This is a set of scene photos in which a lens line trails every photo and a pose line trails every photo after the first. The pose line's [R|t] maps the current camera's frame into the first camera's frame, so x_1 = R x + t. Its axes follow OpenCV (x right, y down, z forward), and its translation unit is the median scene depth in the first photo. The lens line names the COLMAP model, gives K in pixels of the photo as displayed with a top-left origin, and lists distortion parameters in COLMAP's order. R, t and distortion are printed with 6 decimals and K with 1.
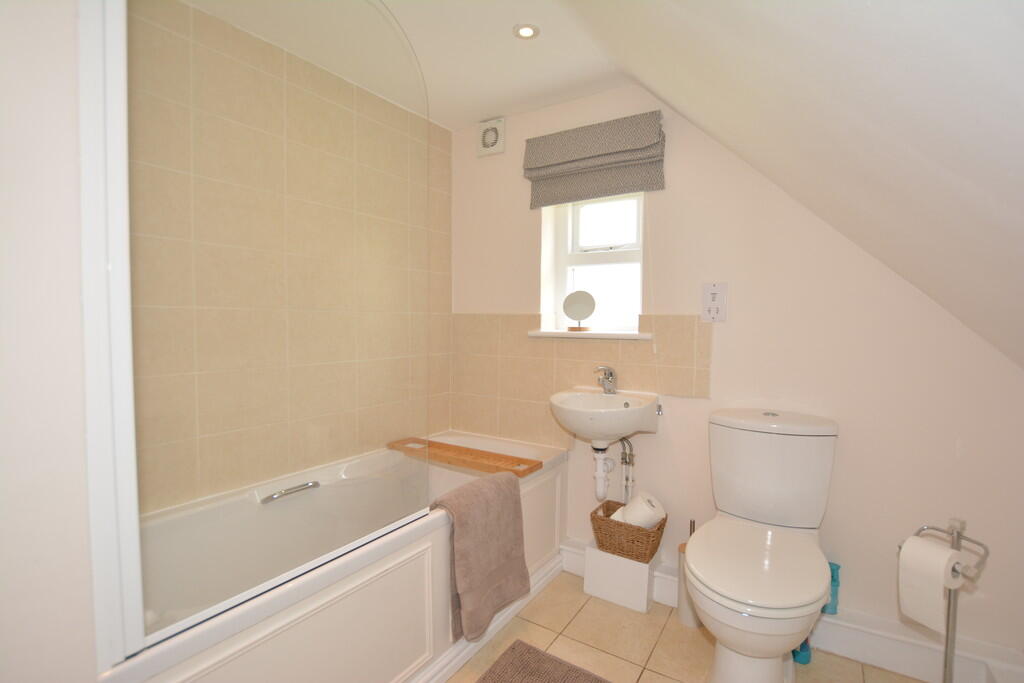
lens RADIAL K [[489.1, 0, 513.3], [0, 489.1, 338.5], [0, 0, 1]] dist [-0.002037, 0.000106]
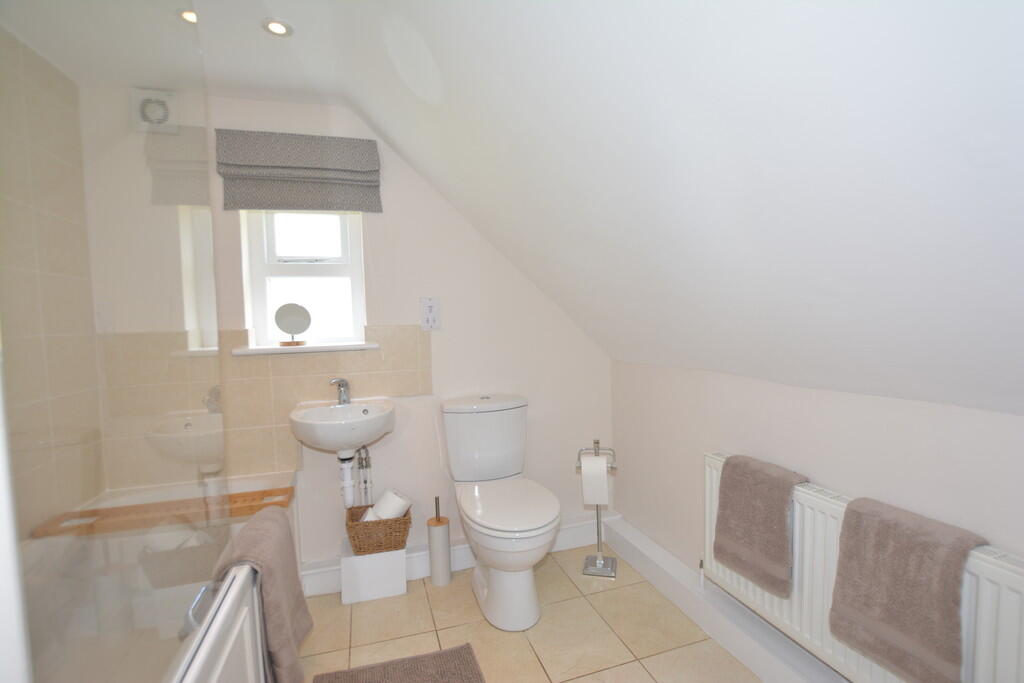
lens RADIAL K [[473.0, 0, 516.7], [0, 473.0, 342.5], [0, 0, 1]] dist [-0.000507, 0.000195]
pose [[0.657743, -0.058477, 0.750969, -0.303773], [0.067019, 0.997571, 0.018980, -0.010484], [-0.750255, 0.037845, 0.660065, 0.069729]]
